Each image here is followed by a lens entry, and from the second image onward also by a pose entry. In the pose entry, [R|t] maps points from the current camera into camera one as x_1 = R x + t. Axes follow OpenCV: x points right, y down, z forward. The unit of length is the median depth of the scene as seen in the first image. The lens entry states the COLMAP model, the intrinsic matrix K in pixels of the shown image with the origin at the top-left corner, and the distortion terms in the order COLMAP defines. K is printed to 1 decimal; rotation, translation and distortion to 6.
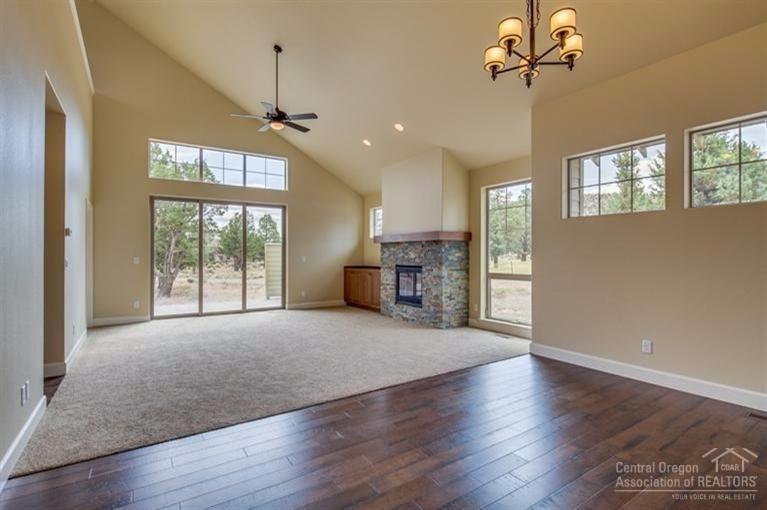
lens RADIAL K [[377.0, 0, 379.3], [0, 377.0, 250.4], [0, 0, 1]] dist [0.003298, 0.000398]
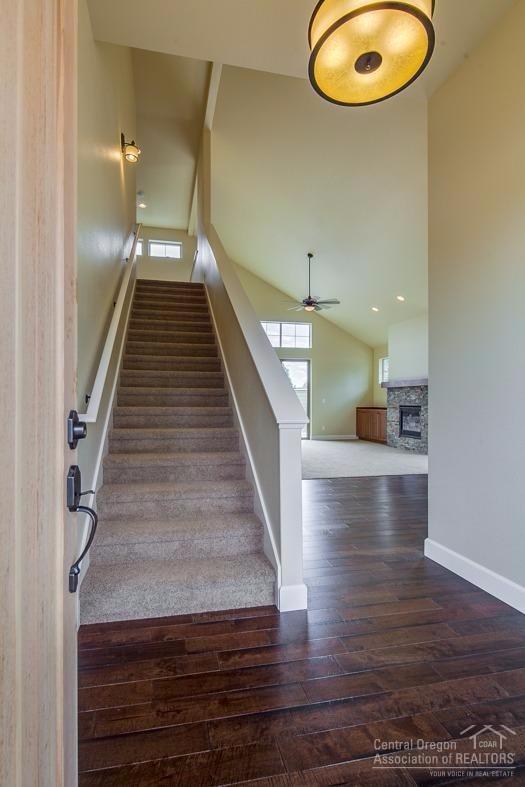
lens RADIAL K [[386.8, 0, 264.0], [0, 386.8, 395.6], [0, 0, 1]] dist [0.003298, 0.000398]
pose [[0.949258, -0.003457, -0.314479, 0.020135], [0.004436, 0.999987, 0.002396, 0.001070], [0.314467, -0.003669, 0.949261, -0.332550]]
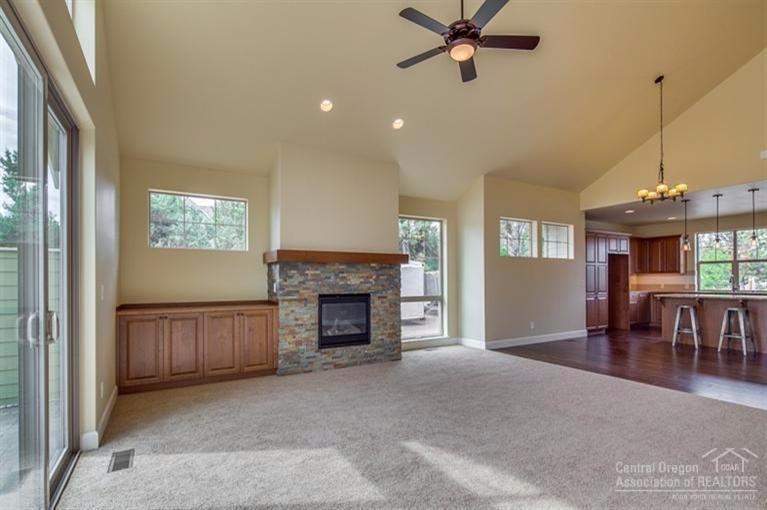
lens RADIAL K [[377.0, 0, 392.8], [0, 377.0, 282.7], [0, 0, 1]] dist [0.003298, 0.000398]
pose [[0.043701, -0.003960, 0.999037, -0.624820], [-0.003169, 0.999987, 0.004103, 0.012197], [-0.999040, -0.003345, 0.043688, 0.798241]]
